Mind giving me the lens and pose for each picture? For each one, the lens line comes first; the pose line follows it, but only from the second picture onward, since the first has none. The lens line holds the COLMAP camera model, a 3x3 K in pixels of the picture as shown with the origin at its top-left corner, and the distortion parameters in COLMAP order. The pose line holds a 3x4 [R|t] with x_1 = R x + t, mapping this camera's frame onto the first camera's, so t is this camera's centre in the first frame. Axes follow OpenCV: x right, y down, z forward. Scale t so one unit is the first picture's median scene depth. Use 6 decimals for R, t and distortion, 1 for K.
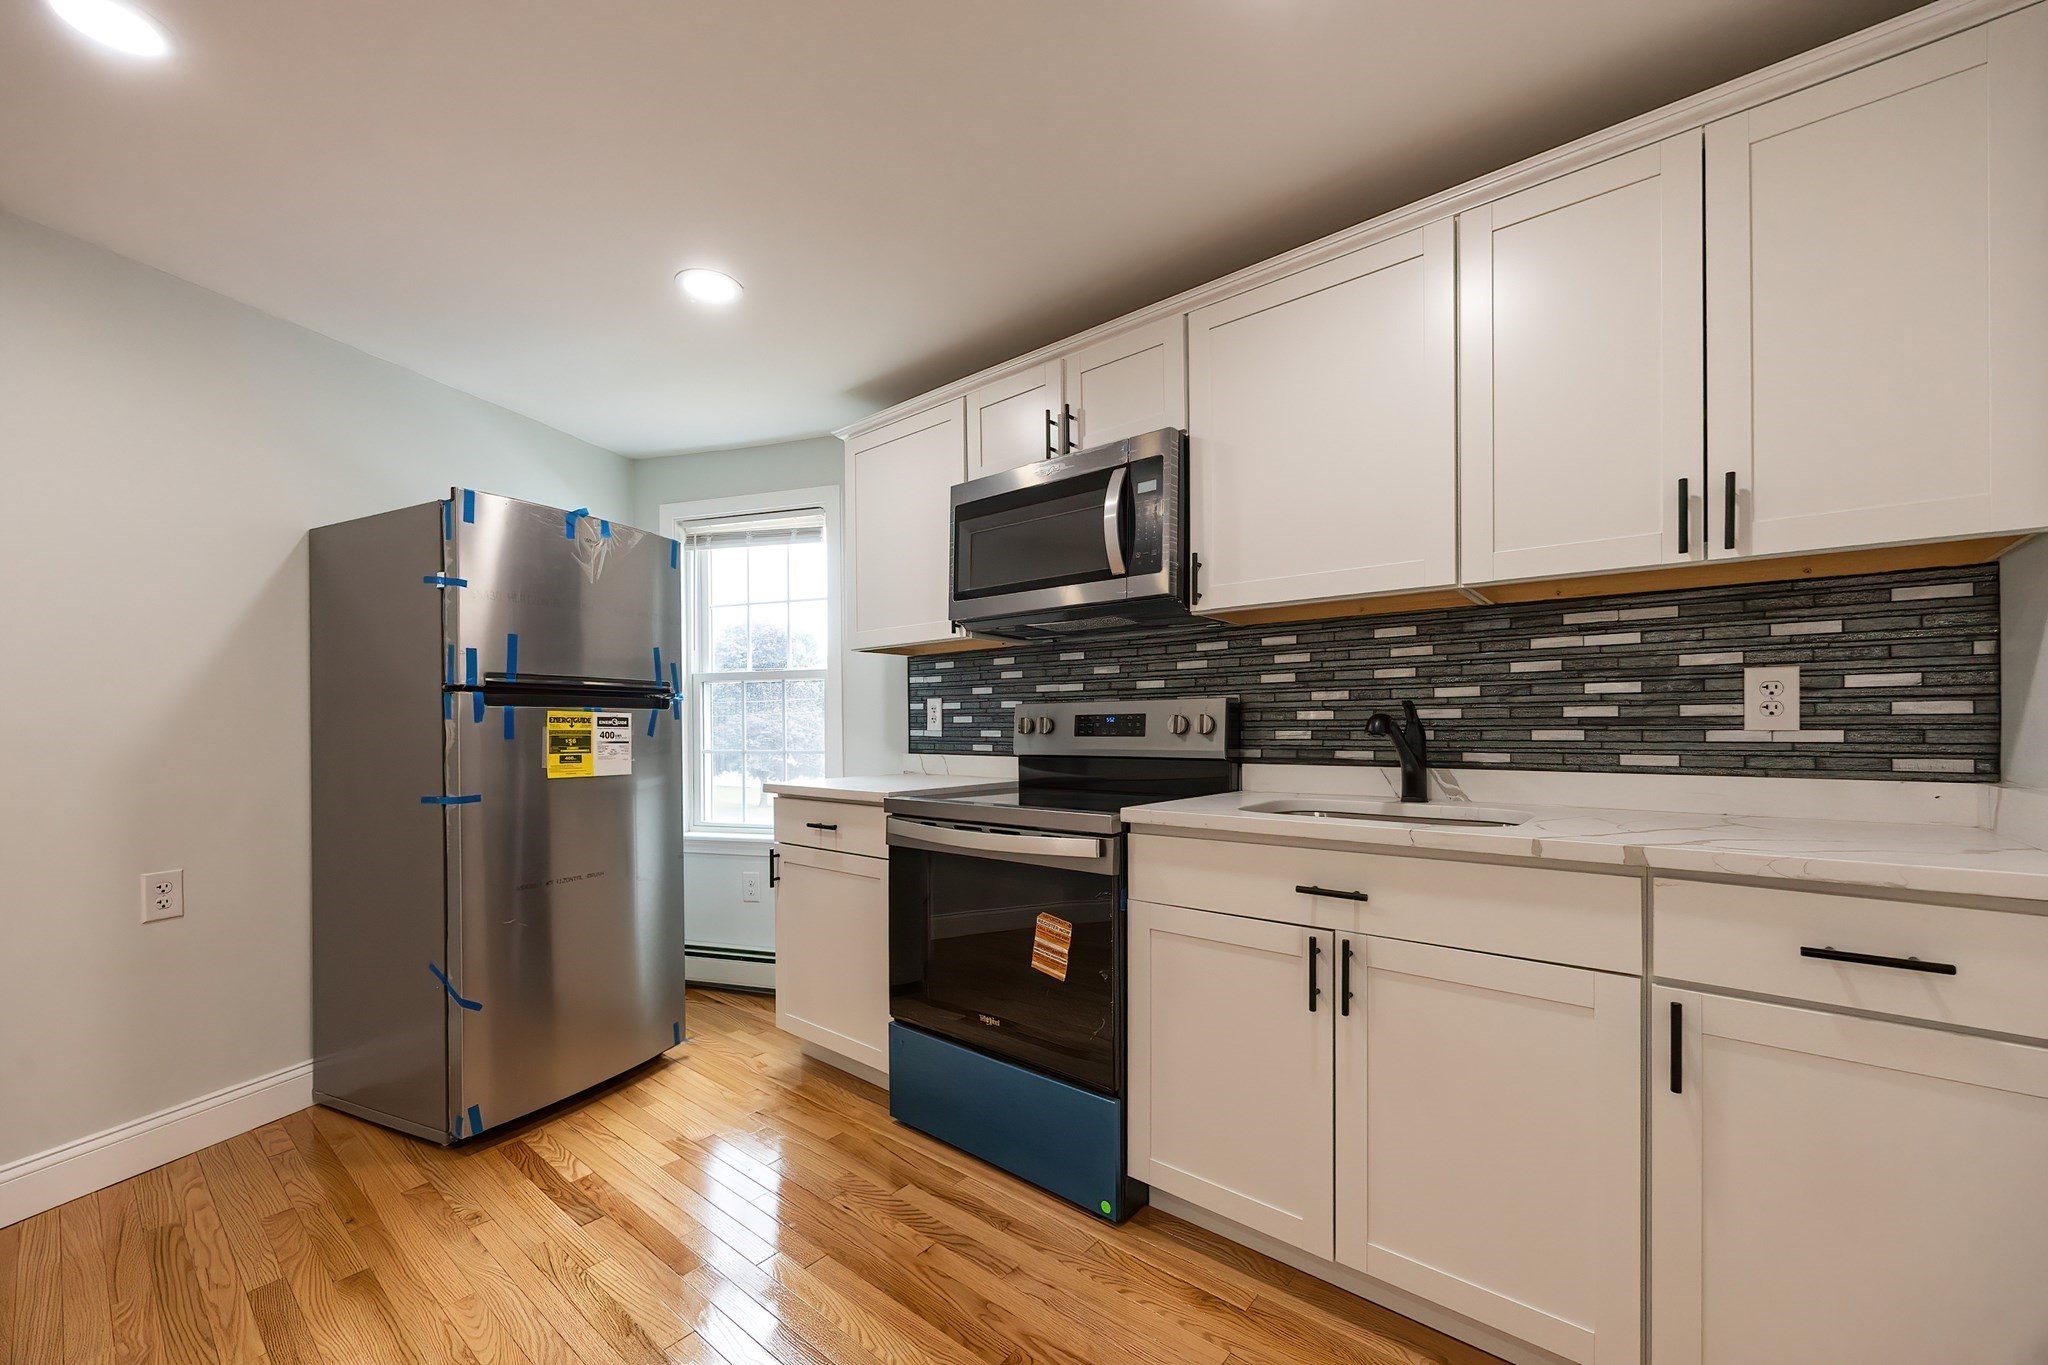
lens RADIAL K [[792.7, 0, 1062.5], [0, 792.7, 733.6], [0, 0, 1]] dist [-0.000951, 0.001329]
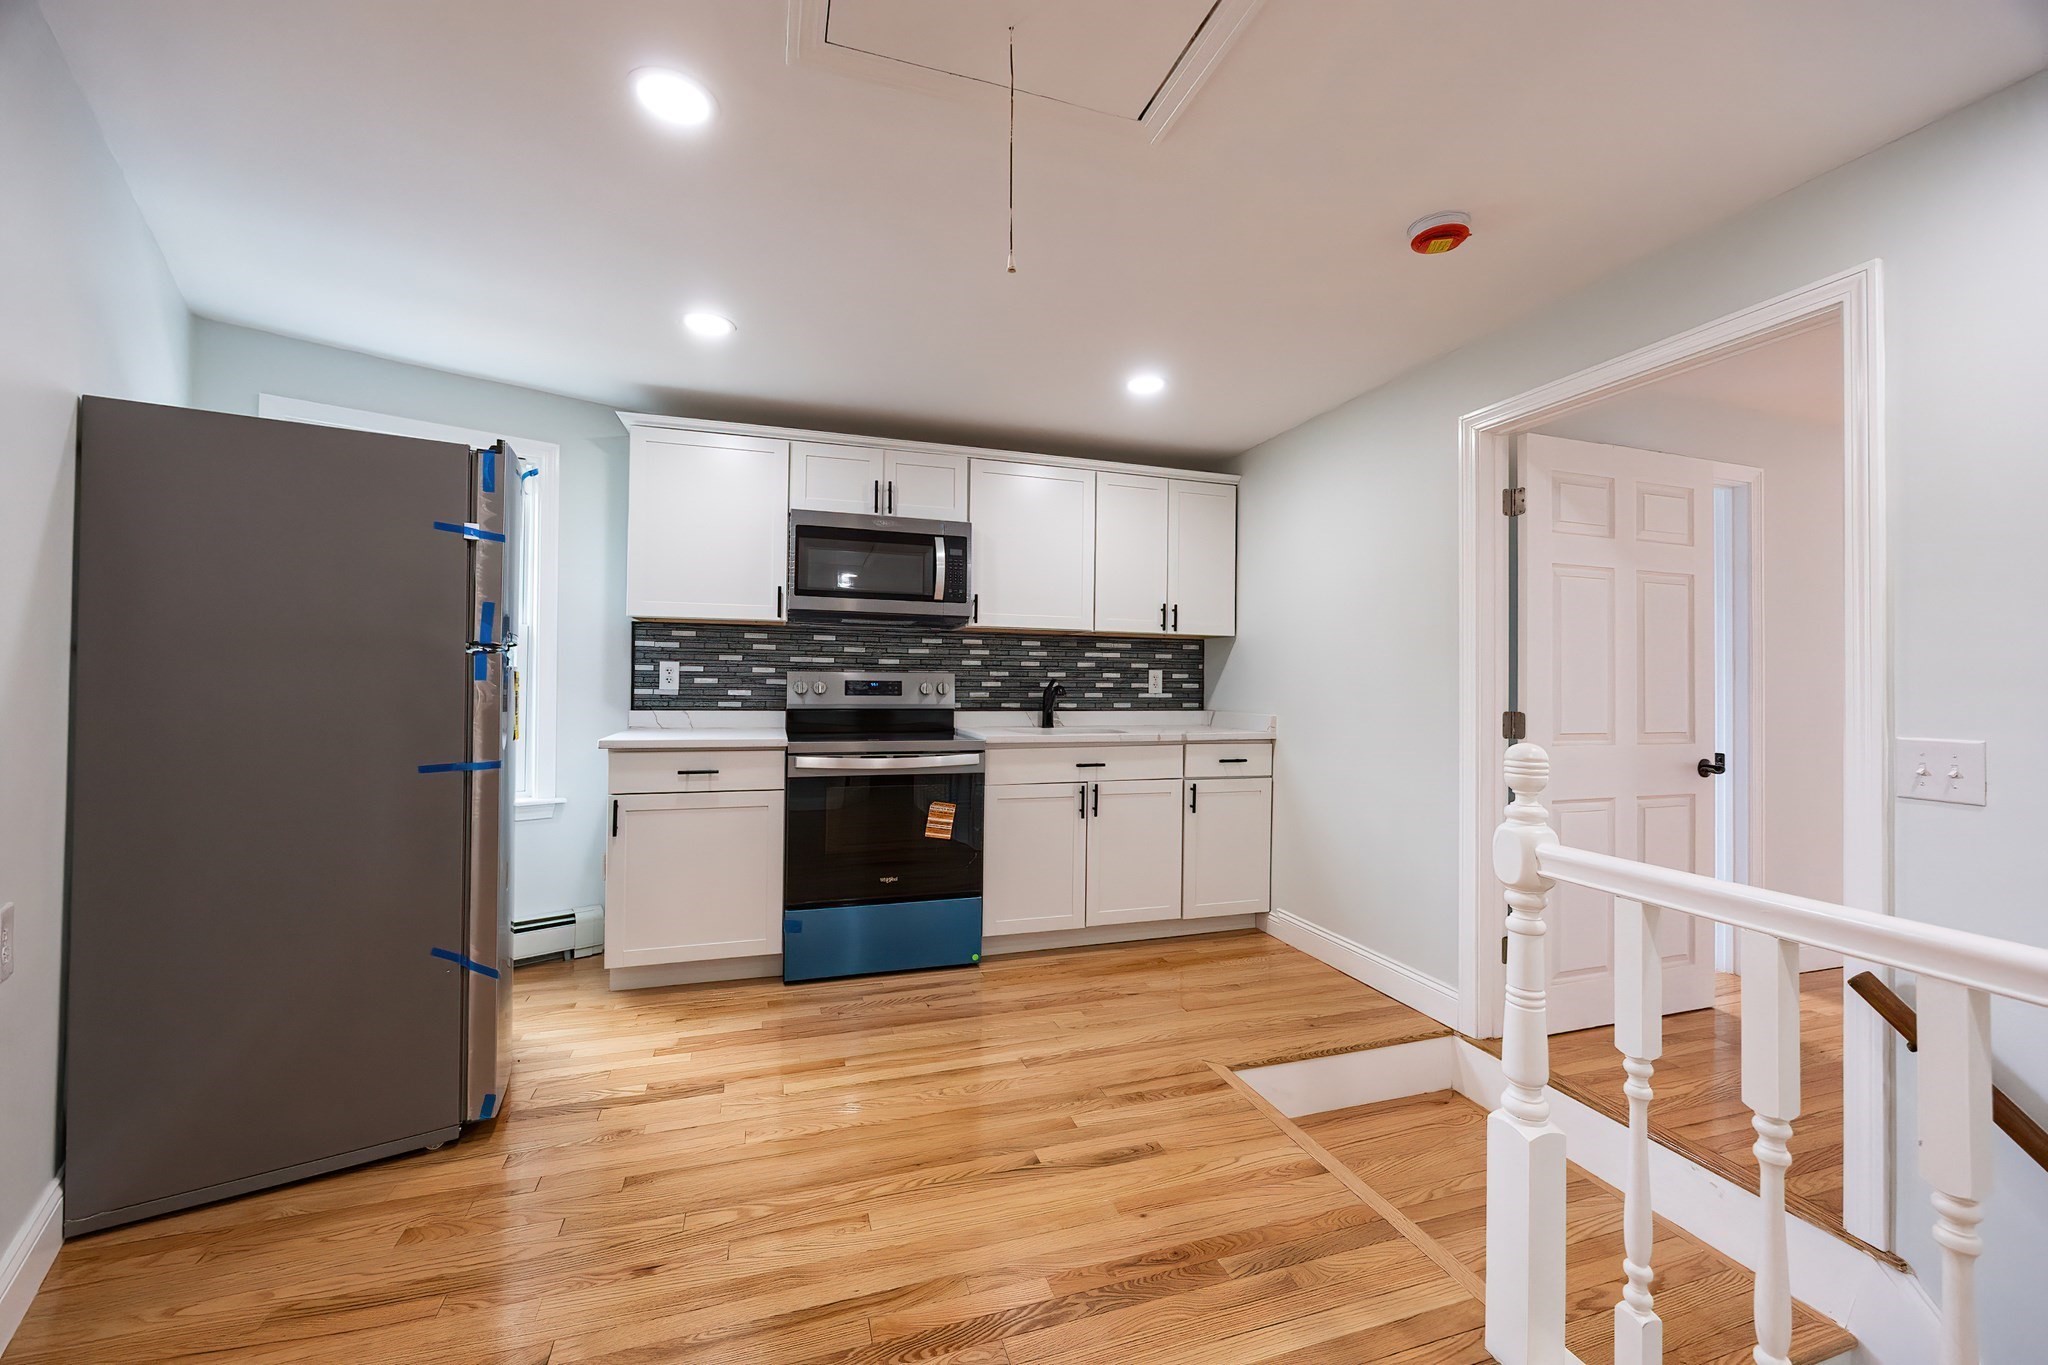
lens RADIAL K [[792.7, 0, 1003.2], [0, 792.7, 680.0], [0, 0, 1]] dist [-0.000951, 0.001329]
pose [[0.555253, 0.013300, 0.831575, -1.252823], [-0.007147, 0.999912, -0.011220, -0.012426], [-0.831651, 0.000287, 0.555299, -0.046642]]
